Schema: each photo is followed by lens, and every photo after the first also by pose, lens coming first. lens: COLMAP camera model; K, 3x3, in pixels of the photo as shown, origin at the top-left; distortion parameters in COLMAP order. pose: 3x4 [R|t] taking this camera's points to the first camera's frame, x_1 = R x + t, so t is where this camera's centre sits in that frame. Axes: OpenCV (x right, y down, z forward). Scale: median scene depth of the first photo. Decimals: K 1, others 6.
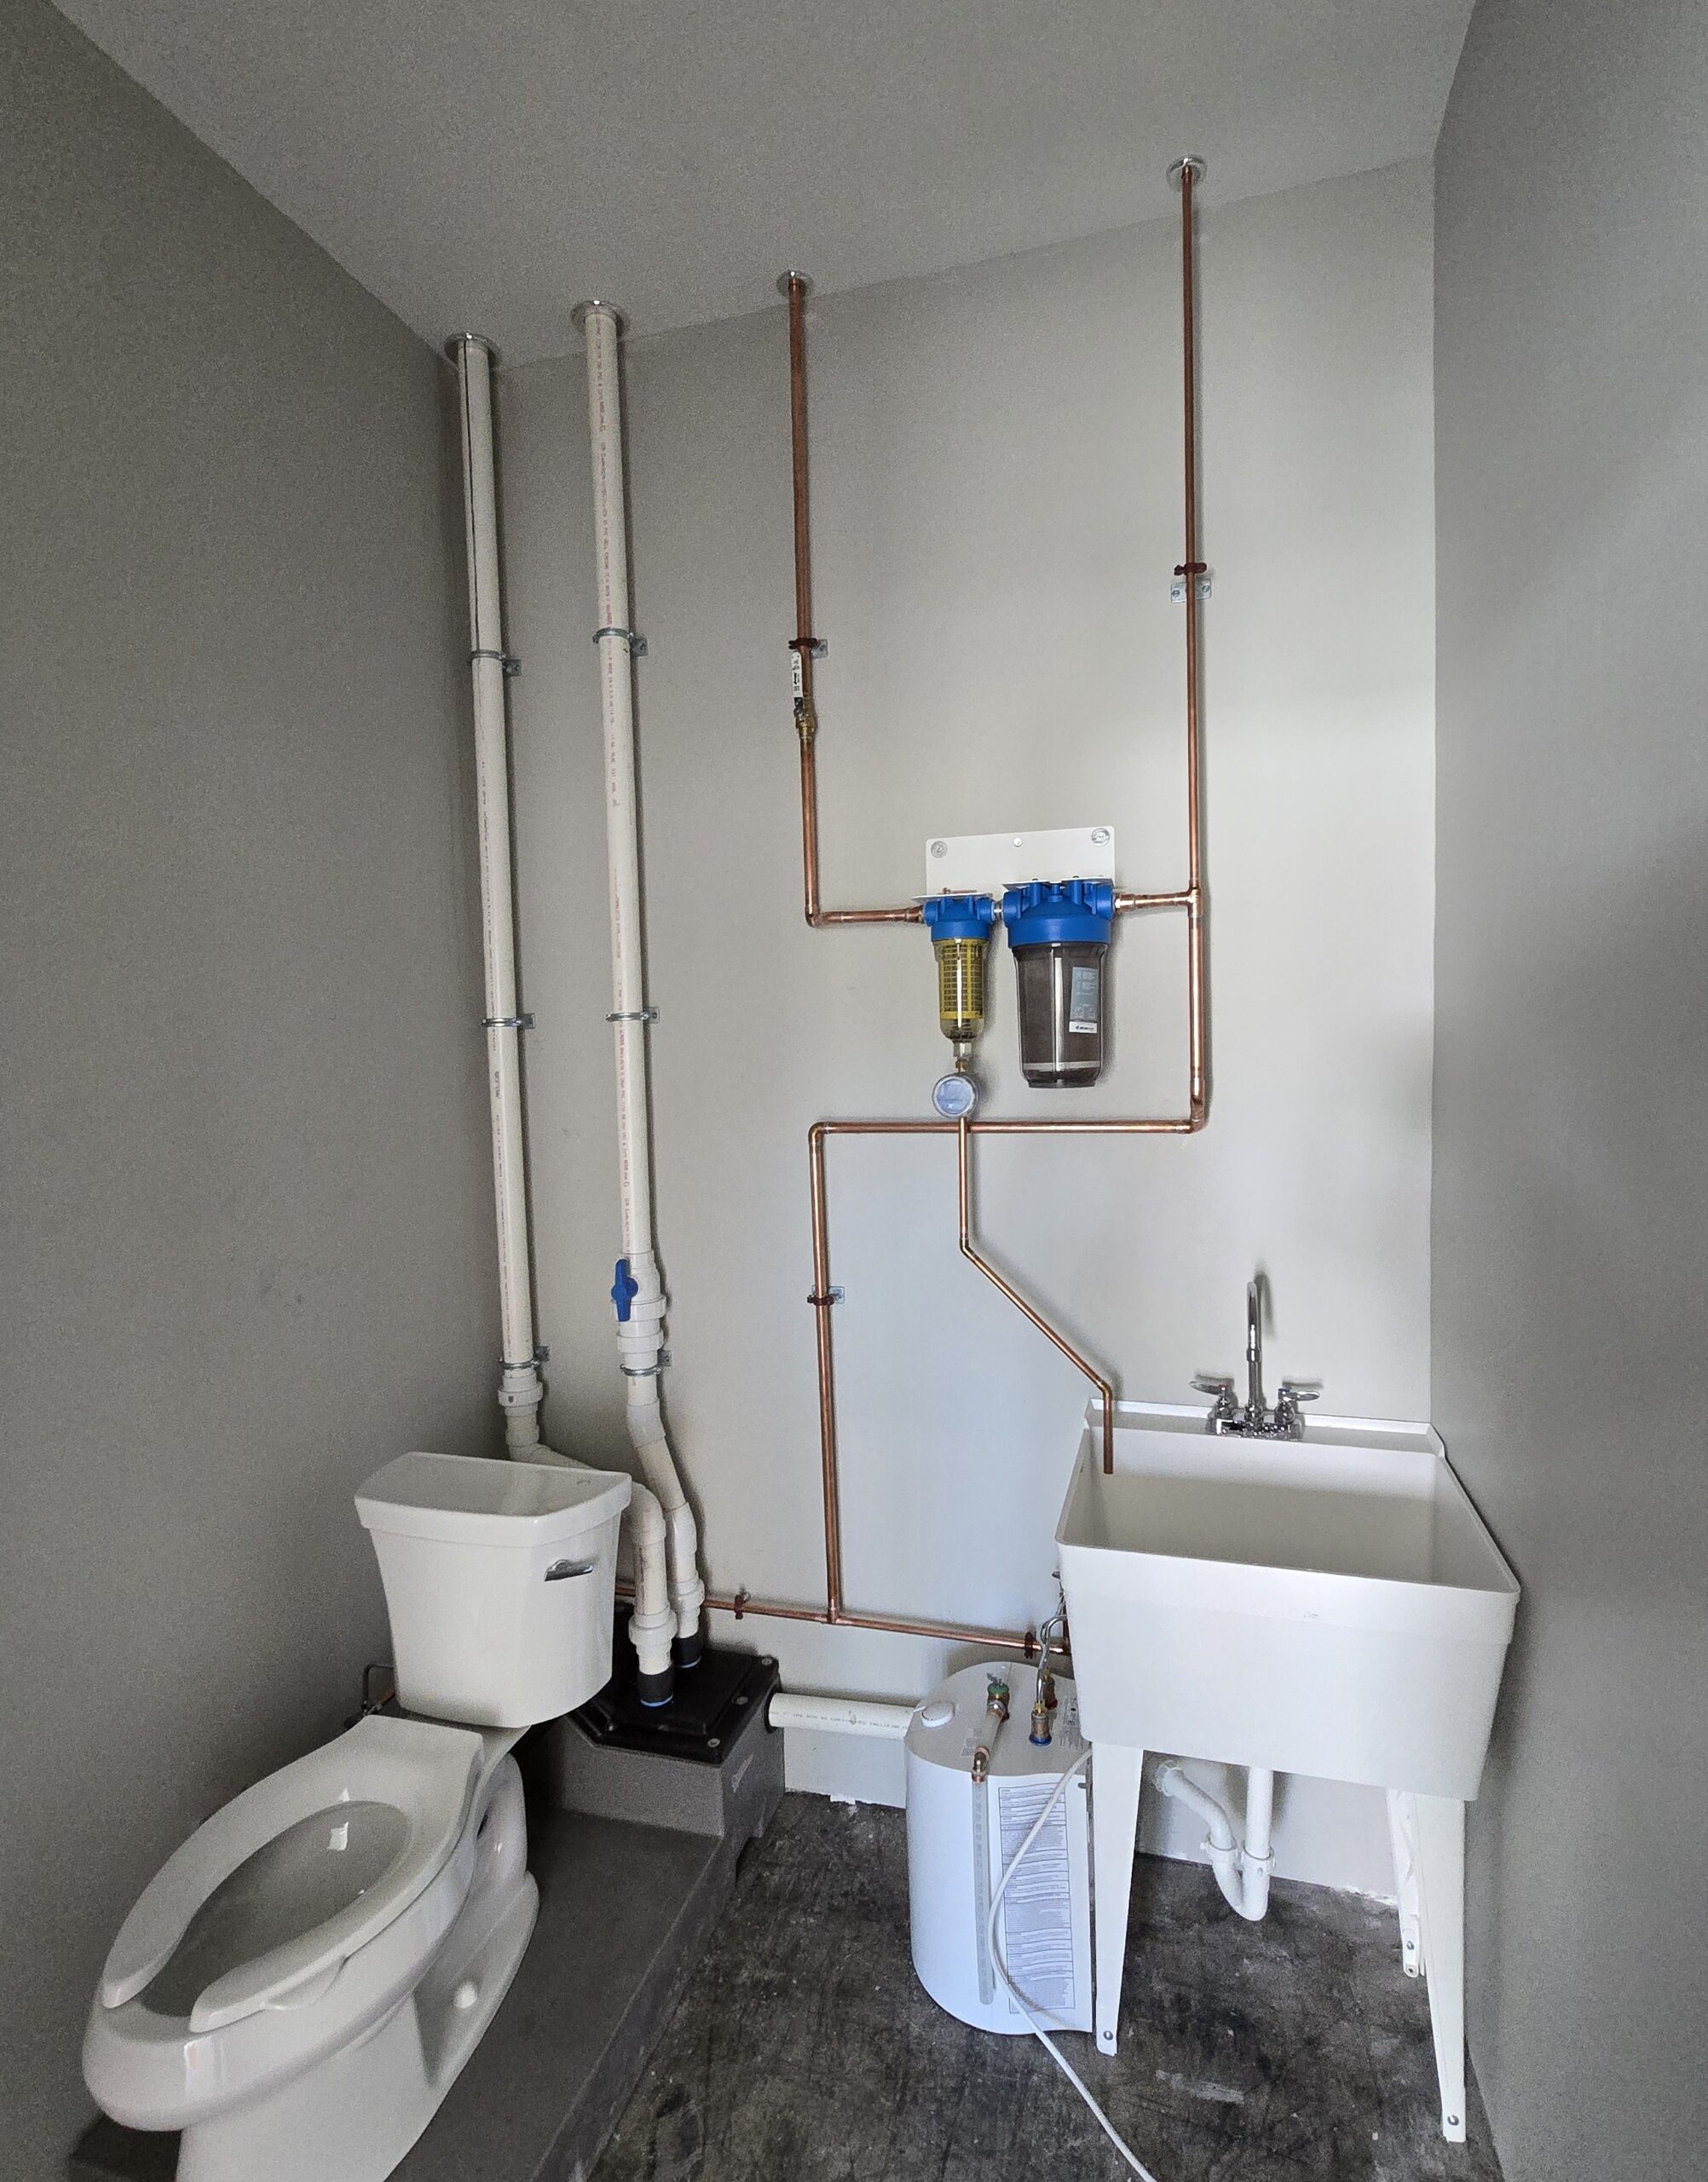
lens RADIAL K [[1120.6, 0, 856.3], [0, 1120.6, 1091.9], [0, 0, 1]] dist [0.005584, 0.000040]
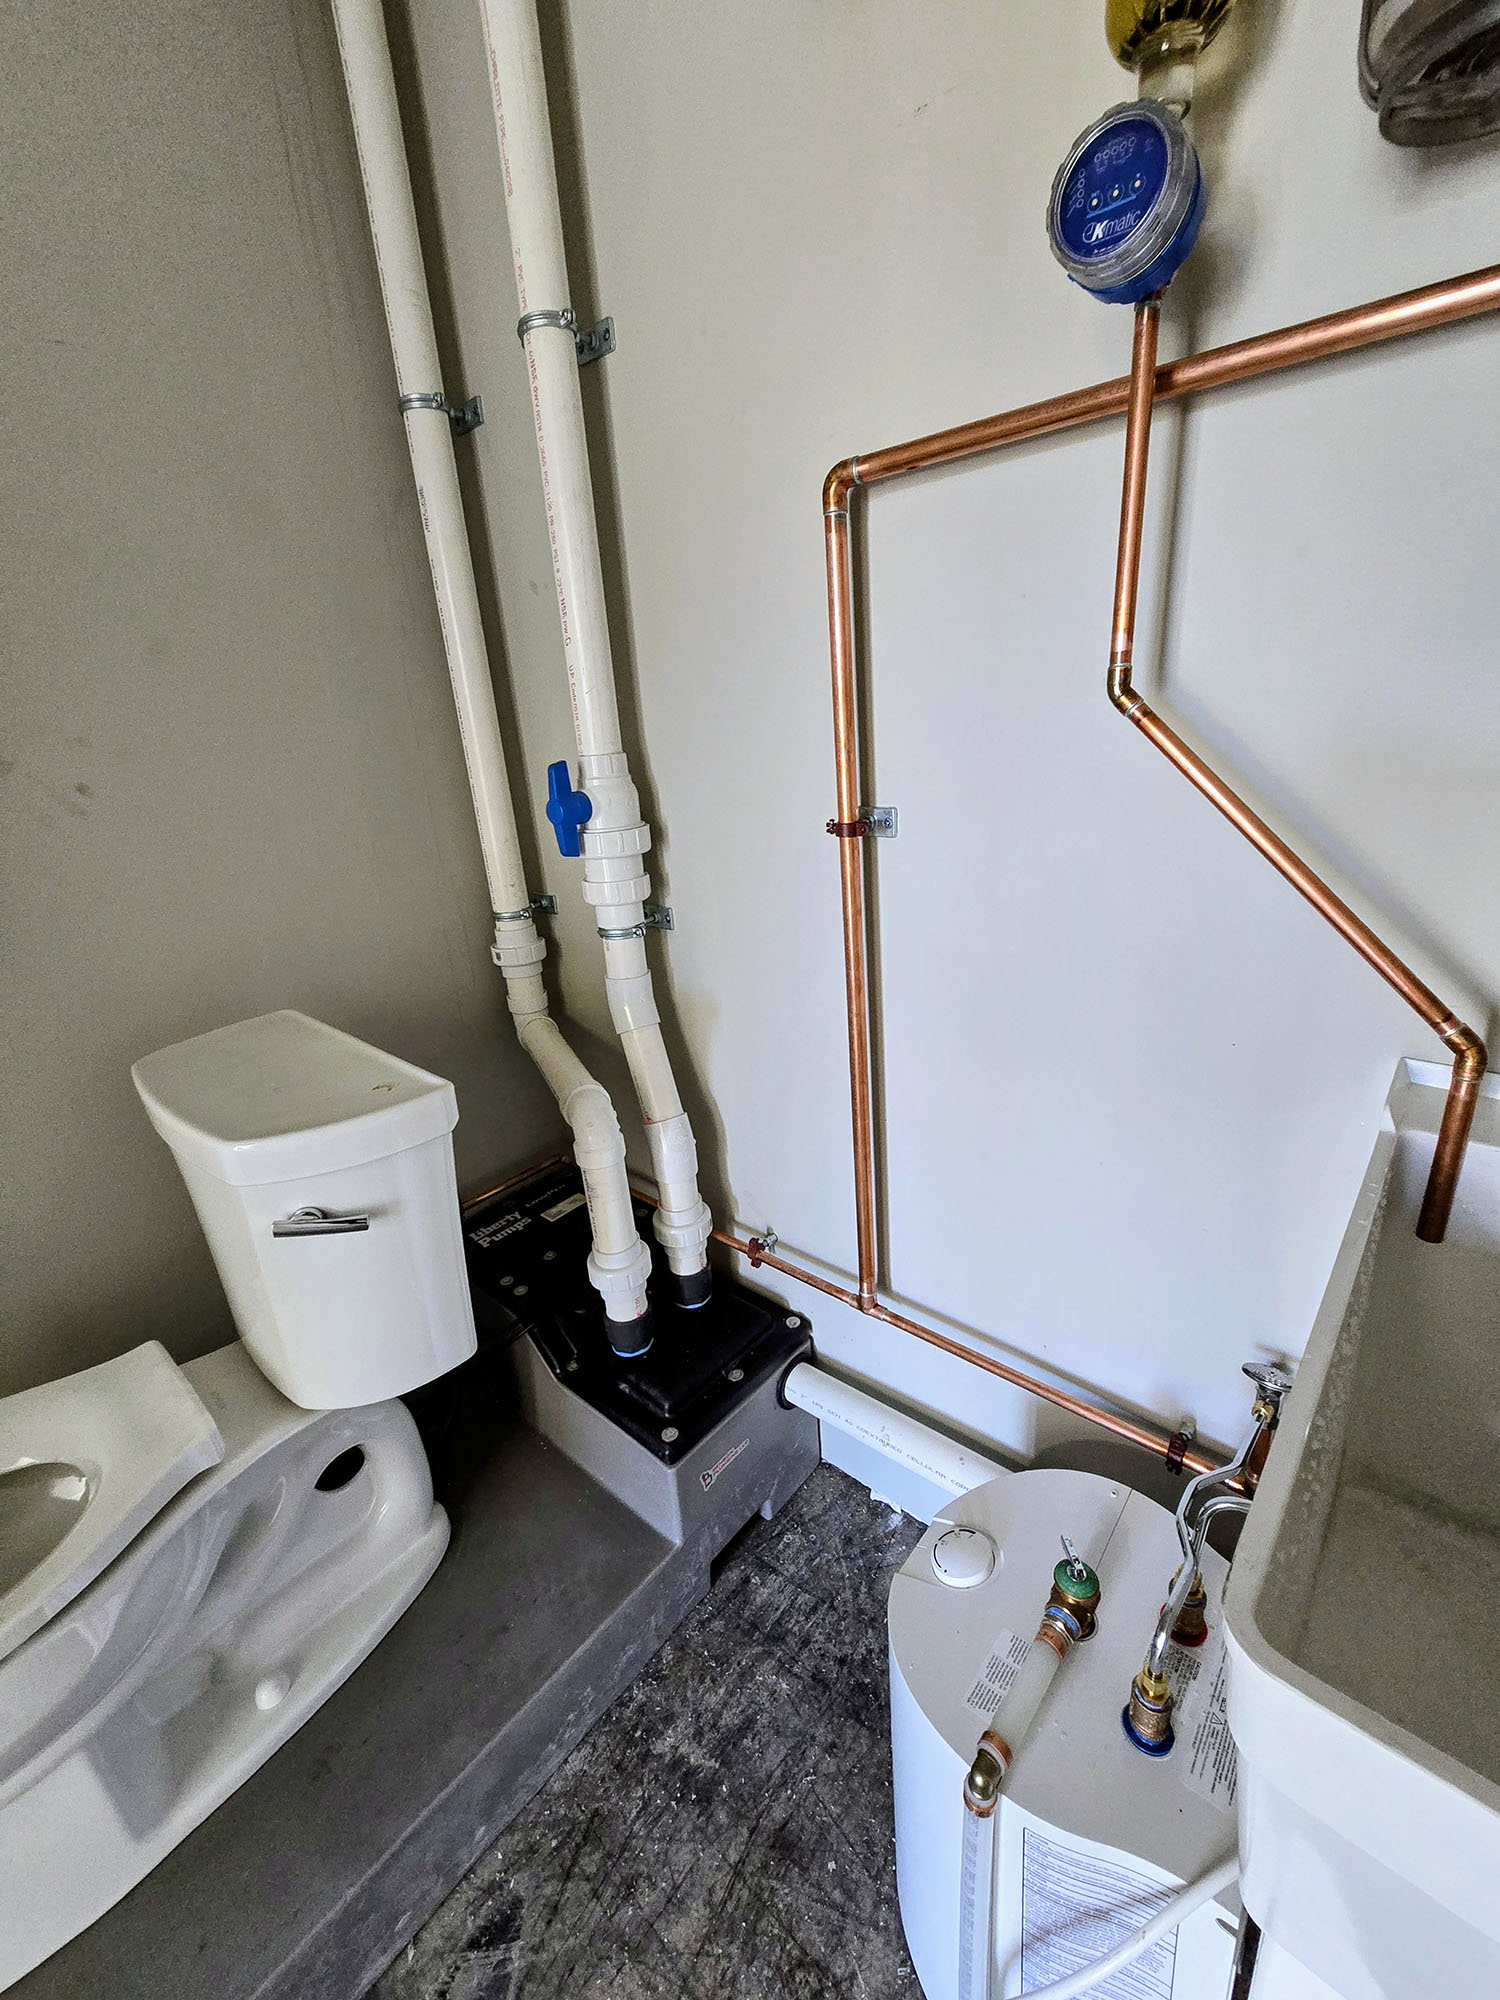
lens RADIAL K [[817.3, 0, 757.6], [0, 817.3, 1000.6], [0, 0, 1]] dist [0.000572, 0.000375]
pose [[0.908309, 0.102426, -0.405567, 0.108612], [0.020404, 0.957555, 0.287526, 0.157417], [0.417803, -0.269437, 0.867666, 0.629995]]
